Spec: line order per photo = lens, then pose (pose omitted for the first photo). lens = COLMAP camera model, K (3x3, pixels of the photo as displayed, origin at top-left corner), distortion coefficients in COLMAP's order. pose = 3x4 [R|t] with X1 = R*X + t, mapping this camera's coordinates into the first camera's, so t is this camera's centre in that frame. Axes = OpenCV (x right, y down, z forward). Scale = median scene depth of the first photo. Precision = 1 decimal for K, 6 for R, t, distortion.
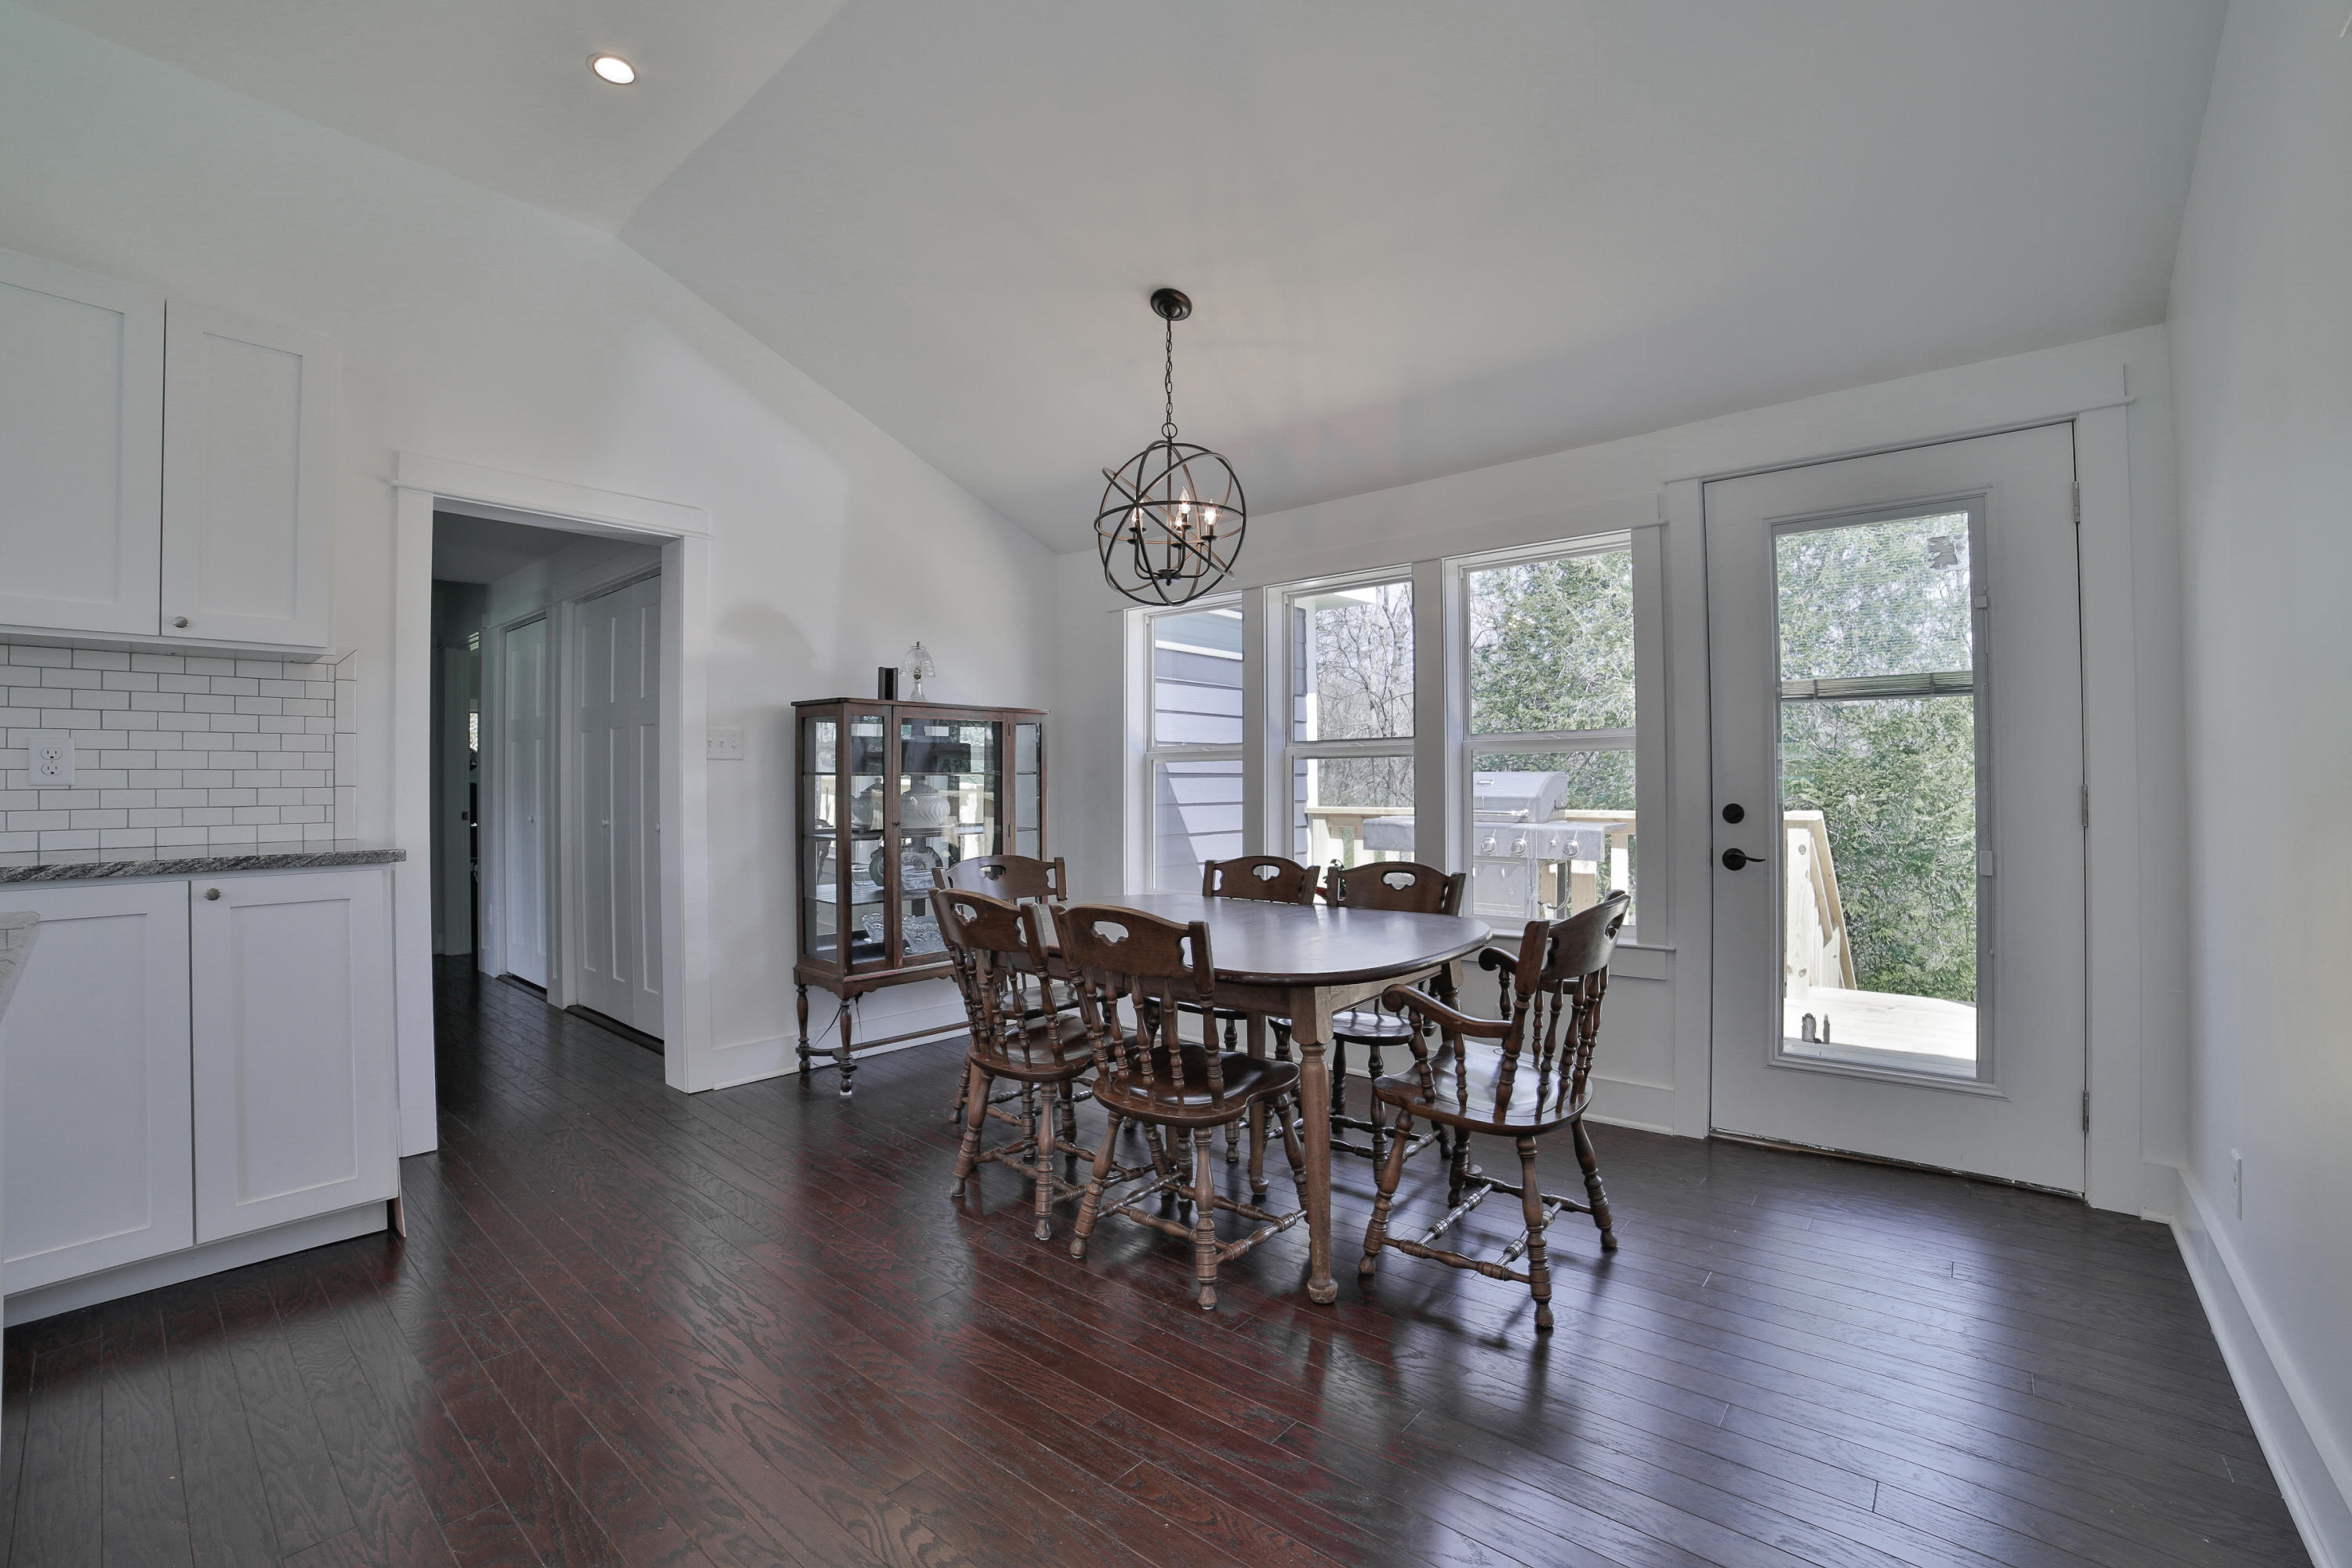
lens RADIAL K [[1010.2, 0, 1172.3], [0, 1010.2, 772.6], [0, 0, 1]] dist [-0.109253, 0.037514]
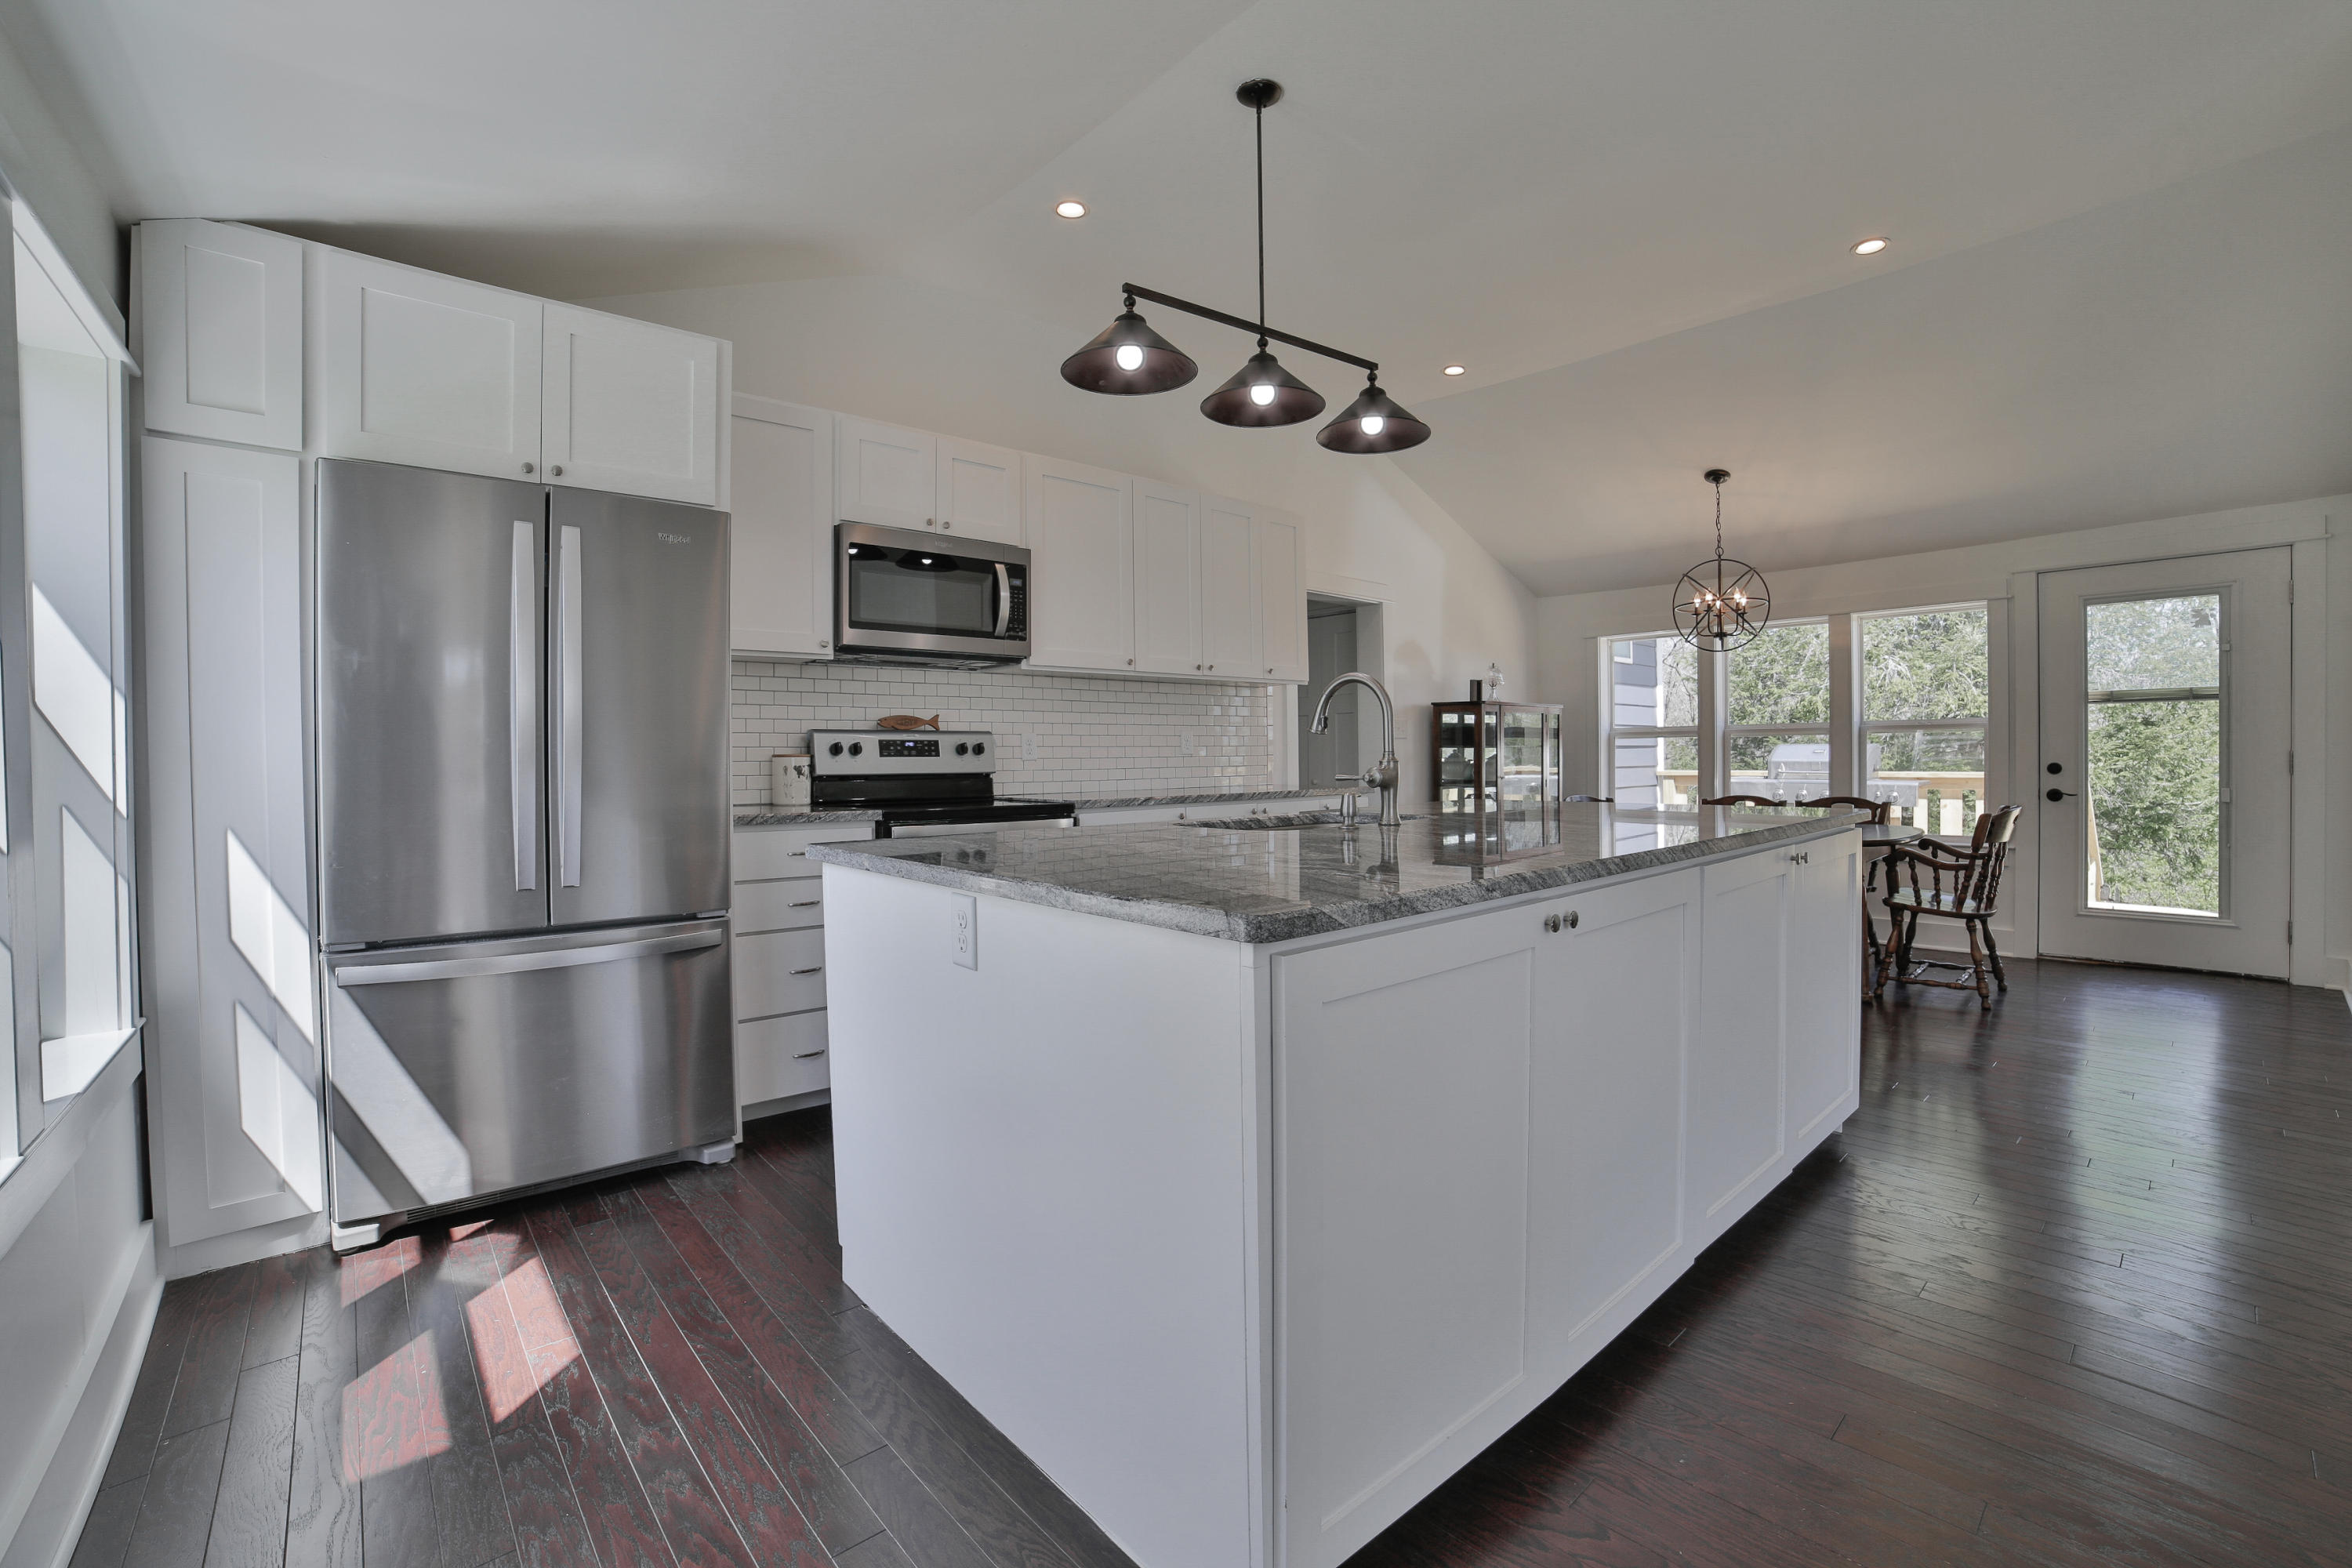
lens RADIAL K [[1010.2, 0, 1172.3], [0, 1010.2, 772.6], [0, 0, 1]] dist [-0.109253, 0.037514]
pose [[0.989874, -0.001901, -0.141936, -0.698626], [0.005795, 0.999618, 0.027027, -0.004409], [0.141830, -0.027576, 0.989507, -0.828440]]
